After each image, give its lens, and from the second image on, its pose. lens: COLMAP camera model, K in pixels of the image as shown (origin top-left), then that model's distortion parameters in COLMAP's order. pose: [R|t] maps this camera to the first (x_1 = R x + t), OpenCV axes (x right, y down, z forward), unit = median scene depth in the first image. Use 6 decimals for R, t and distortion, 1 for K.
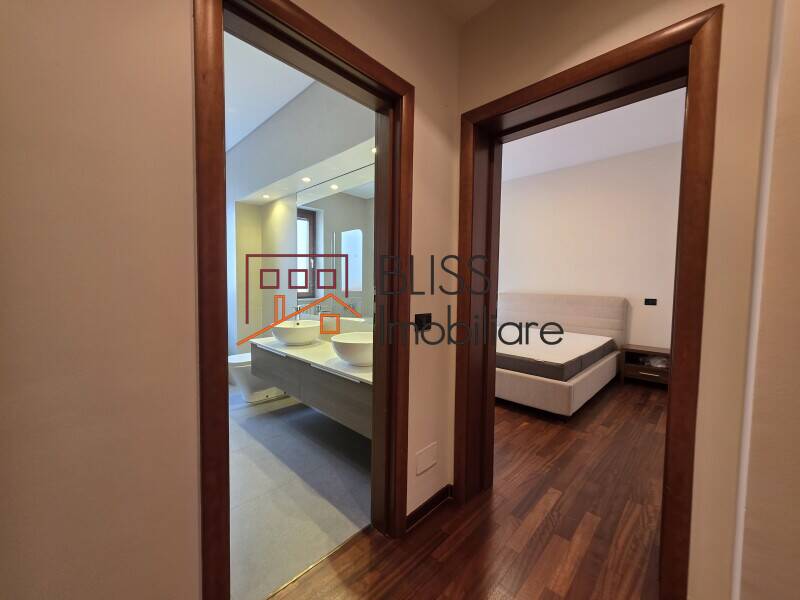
lens RADIAL K [[319.6, 0, 397.5], [0, 319.6, 300.4], [0, 0, 1]] dist [0.004448, 0.000552]
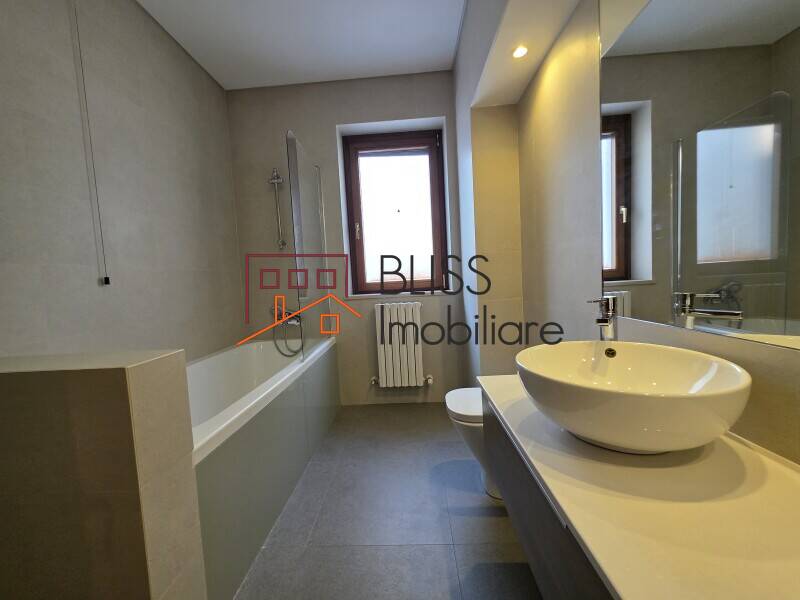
lens RADIAL K [[319.6, 0, 395.4], [0, 319.6, 297.9], [0, 0, 1]] dist [0.004448, 0.000552]
pose [[0.665453, -0.002450, -0.746435, -0.206882], [0.023790, 0.999556, 0.017928, 0.008715], [0.746060, -0.029688, 0.665216, 0.605584]]
